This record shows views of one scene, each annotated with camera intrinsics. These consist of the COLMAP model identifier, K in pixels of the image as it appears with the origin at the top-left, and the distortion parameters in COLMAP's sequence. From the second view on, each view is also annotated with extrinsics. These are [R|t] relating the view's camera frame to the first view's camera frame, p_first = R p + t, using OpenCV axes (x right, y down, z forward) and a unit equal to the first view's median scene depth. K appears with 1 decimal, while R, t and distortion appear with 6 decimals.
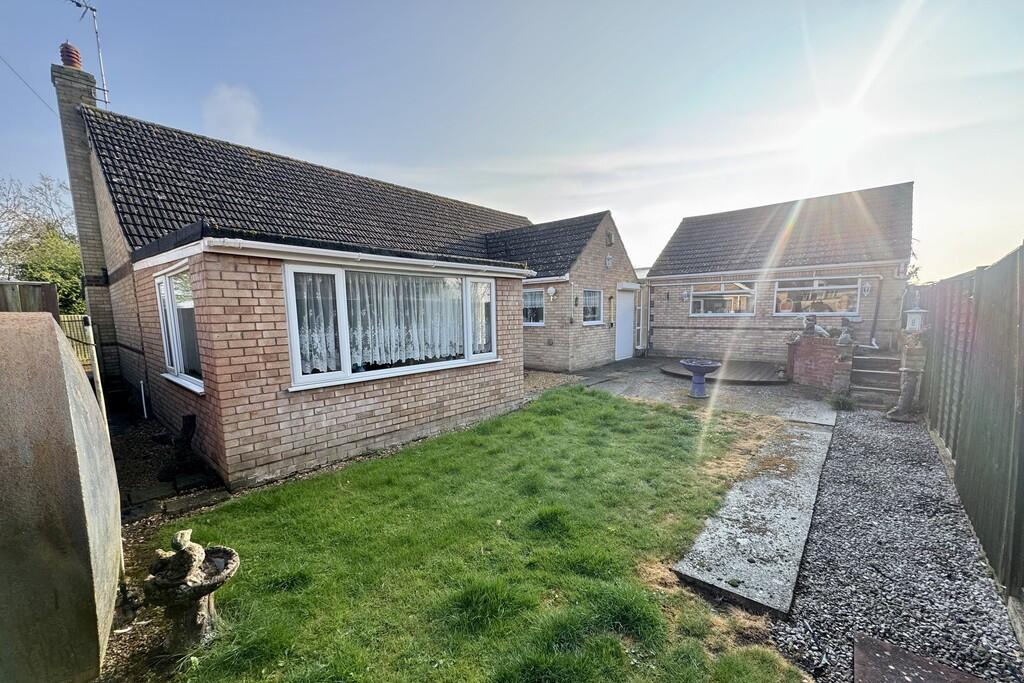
lens RADIAL K [[407.1, 0, 512.8], [0, 407.1, 365.7], [0, 0, 1]] dist [-0.000757, -0.002842]
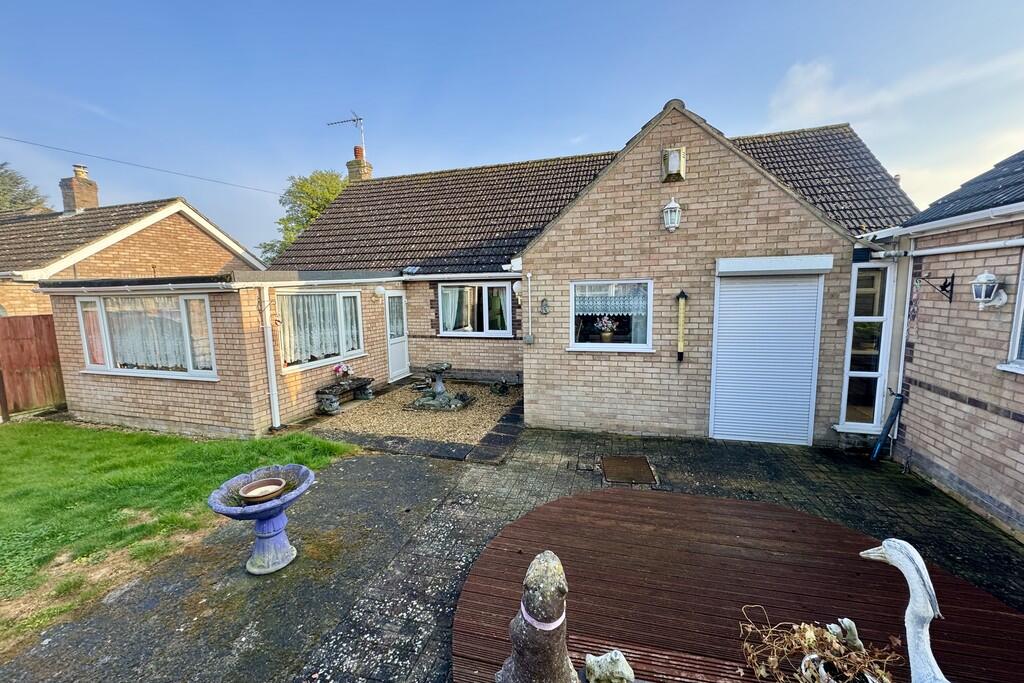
lens RADIAL K [[407.0, 0, 512.0], [0, 407.0, 341.5], [0, 0, 1]] dist [-0.003097, 0.000185]
pose [[0.414103, 0.120751, -0.902185, 1.070997], [-0.107977, 0.990680, 0.083034, -0.251074], [0.903803, 0.063031, 0.423282, 1.206988]]
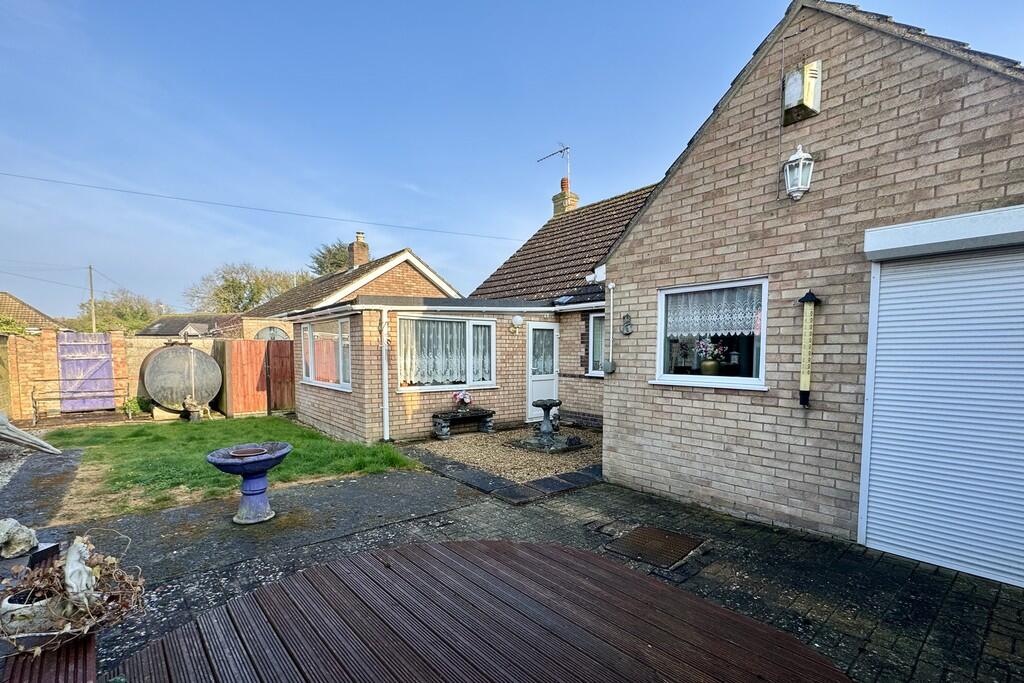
lens RADIAL K [[478.9, 0, 511.2], [0, 478.9, 384.7], [0, 0, 1]] dist [-0.001361, -0.000028]
pose [[-0.181603, 0.085591, -0.979640, 1.123441], [-0.127977, 0.985676, 0.109843, -0.224217], [0.975009, 0.145319, -0.168048, 1.616929]]
